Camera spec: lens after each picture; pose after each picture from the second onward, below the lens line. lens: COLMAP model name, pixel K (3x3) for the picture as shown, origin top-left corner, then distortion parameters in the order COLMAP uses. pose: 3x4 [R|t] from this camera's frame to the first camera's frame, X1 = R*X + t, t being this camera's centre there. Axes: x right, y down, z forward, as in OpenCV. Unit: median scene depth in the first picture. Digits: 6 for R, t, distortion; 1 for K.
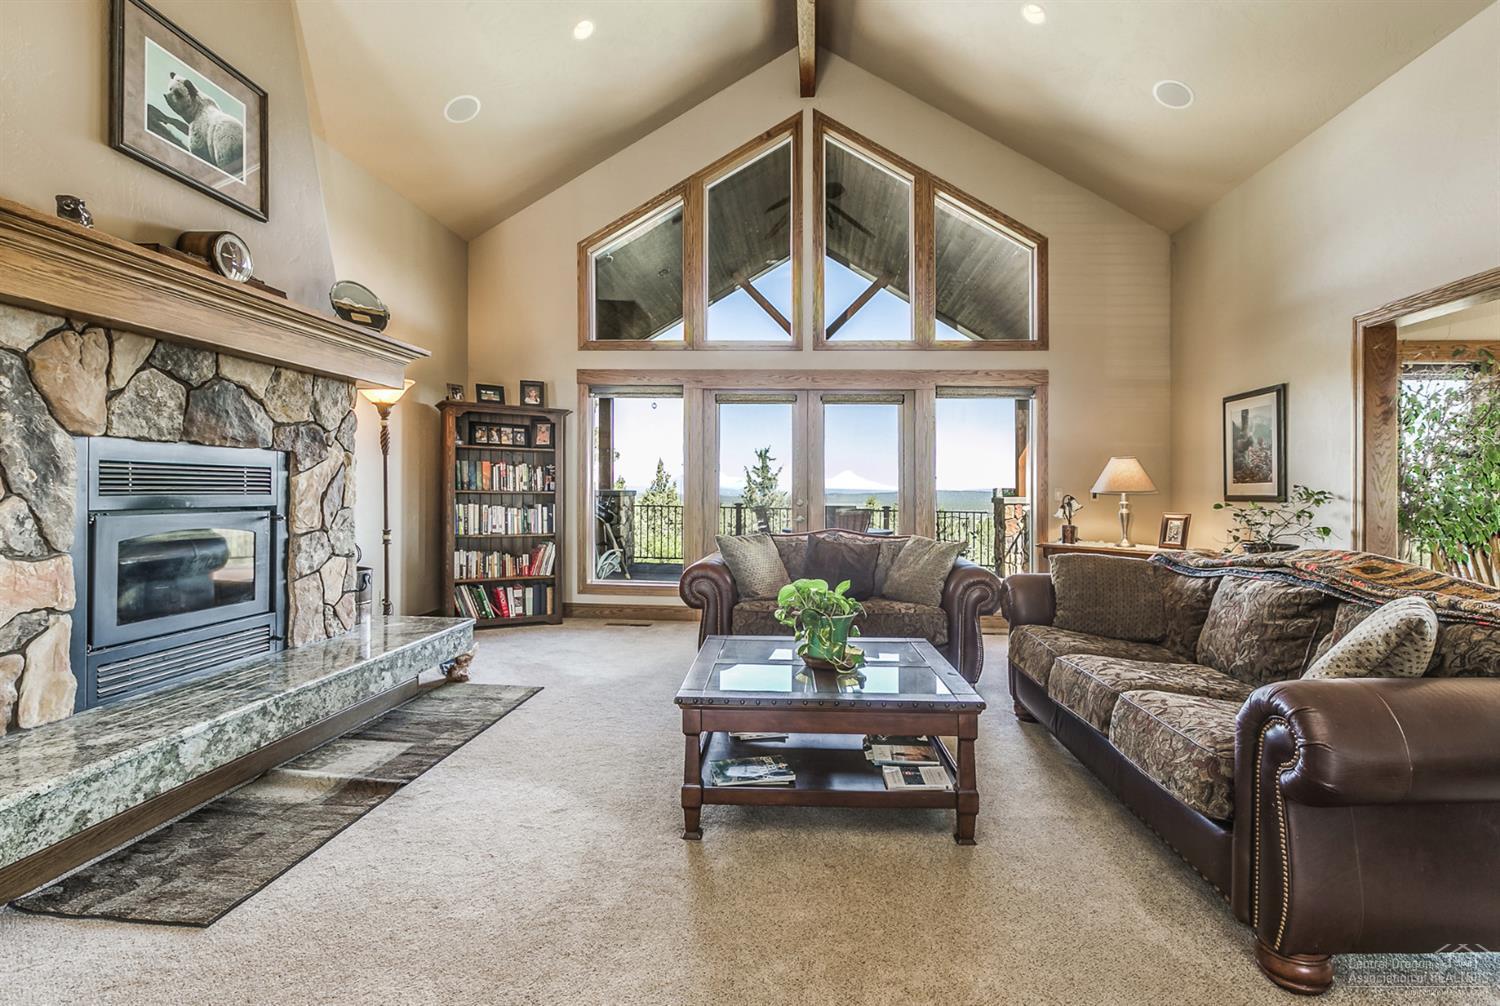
lens RADIAL K [[727.2, 0, 755.8], [0, 727.2, 497.6], [0, 0, 1]] dist [-0.006060, -0.000475]
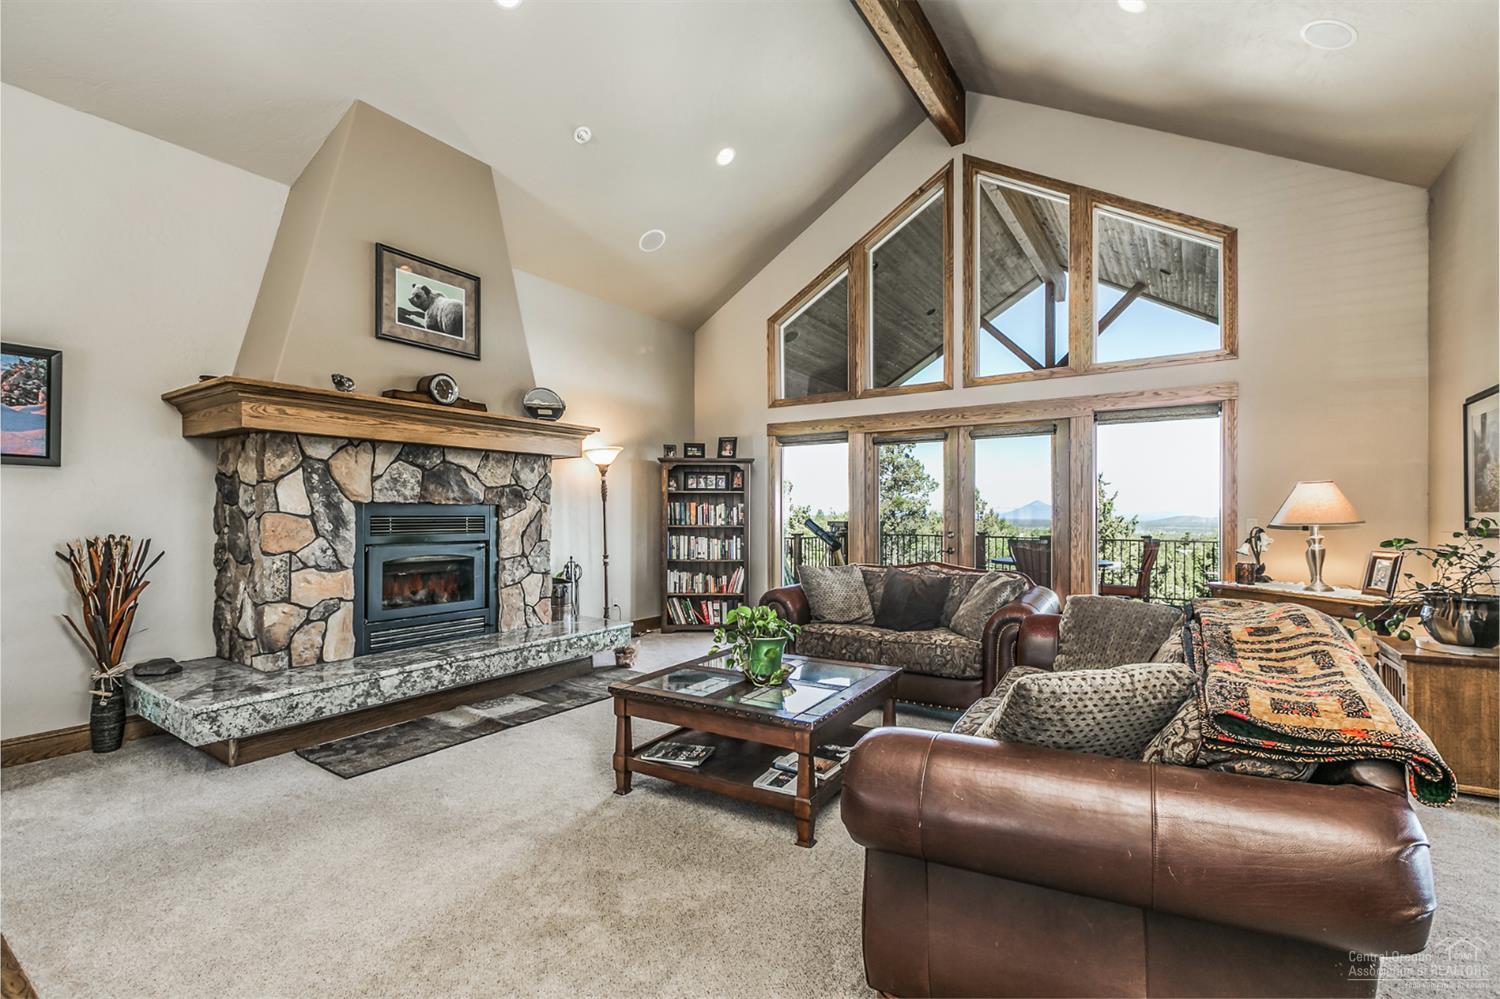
lens RADIAL K [[670.3, 0, 752.6], [0, 670.3, 521.6], [0, 0, 1]] dist [0.001204, -0.000077]
pose [[0.863005, -0.007583, -0.505138, 0.538953], [0.006900, 0.999971, -0.003222, -0.019264], [0.505148, -0.000705, 0.863032, 0.039294]]
